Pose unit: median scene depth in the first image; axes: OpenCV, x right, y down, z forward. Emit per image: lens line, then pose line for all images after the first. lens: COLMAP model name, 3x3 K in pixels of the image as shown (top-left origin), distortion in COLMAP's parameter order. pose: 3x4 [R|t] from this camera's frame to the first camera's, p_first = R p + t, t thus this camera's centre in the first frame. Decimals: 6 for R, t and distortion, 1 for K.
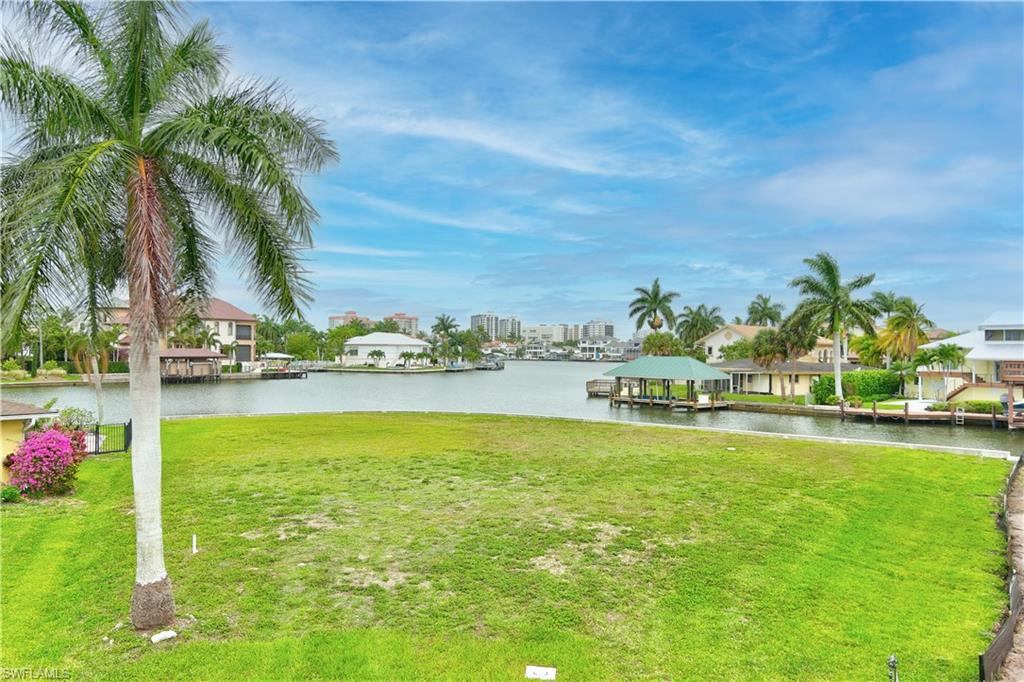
lens RADIAL K [[802.4, 0, 512.0], [0, 802.4, 341.0], [0, 0, 1]] dist [0.064924, -0.087747]
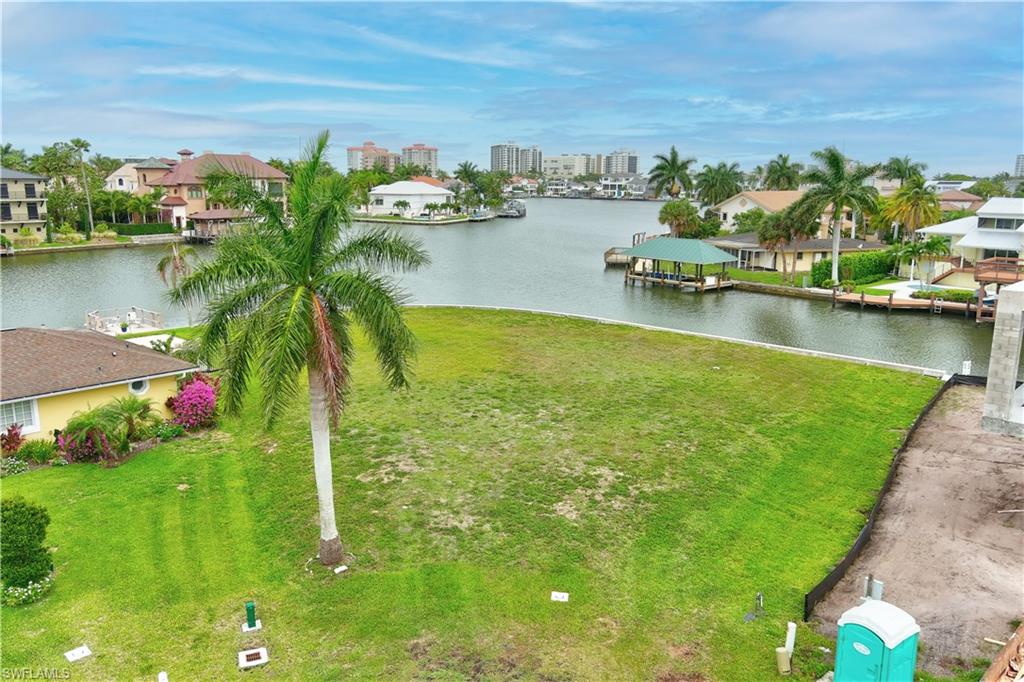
lens RADIAL K [[802.4, 0, 512.0], [0, 802.4, 341.0], [0, 0, 1]] dist [0.064924, -0.087747]
pose [[0.999684, 0.005487, -0.024526, -0.004504], [-0.000194, 0.977532, 0.210785, -0.079567], [0.025132, -0.210714, 0.977225, -0.095206]]
